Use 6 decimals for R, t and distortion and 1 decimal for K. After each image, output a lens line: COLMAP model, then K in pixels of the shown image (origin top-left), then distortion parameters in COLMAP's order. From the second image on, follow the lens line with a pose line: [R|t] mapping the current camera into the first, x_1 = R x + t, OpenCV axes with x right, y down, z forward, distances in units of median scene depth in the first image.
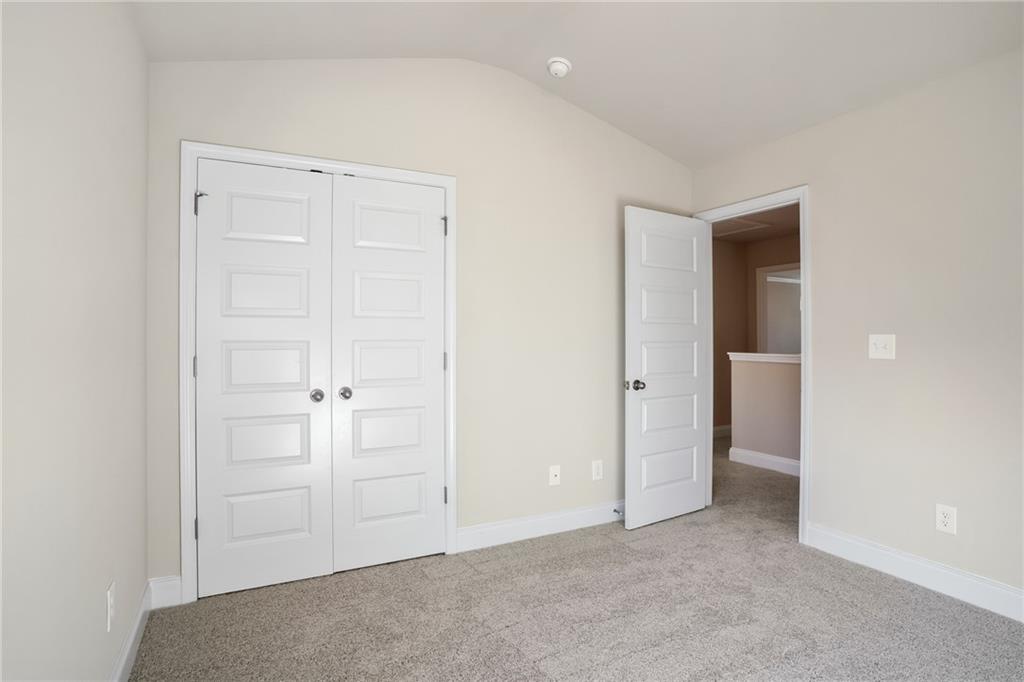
lens RADIAL K [[534.6, 0, 512.0], [0, 534.6, 341.0], [0, 0, 1]] dist [0.000211, -0.000093]
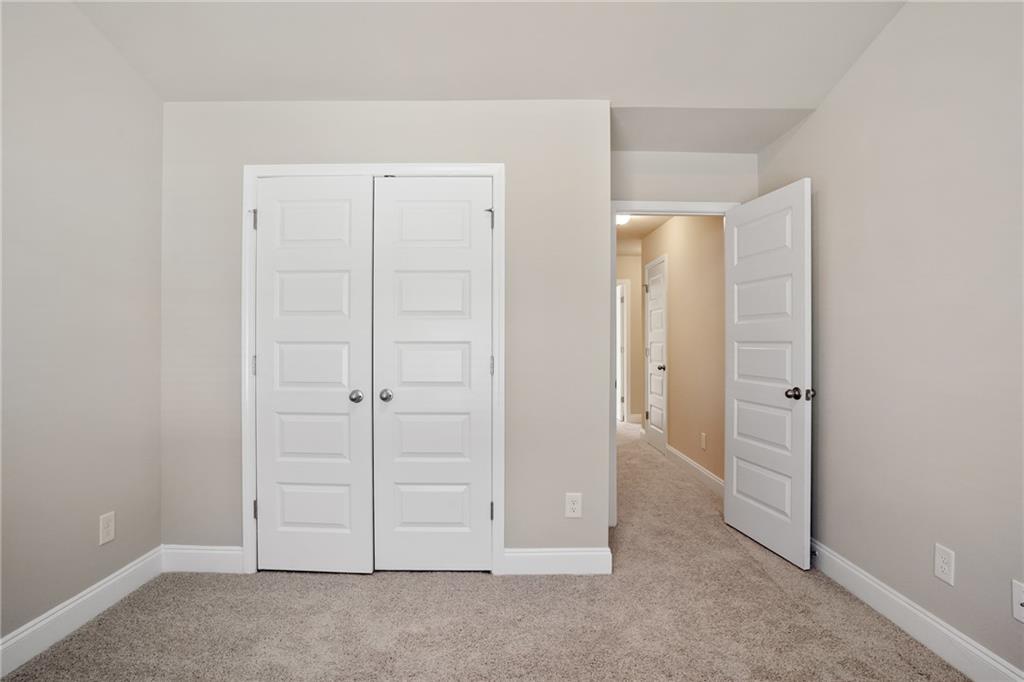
lens RADIAL K [[536.0, 0, 512.3], [0, 536.0, 364.3], [0, 0, 1]] dist [-0.038721, 0.000126]
pose [[0.898345, 0.012690, -0.439108, 0.333315], [0.000061, 0.999579, 0.029010, 0.008921], [0.439292, -0.026088, 0.897966, 0.205361]]
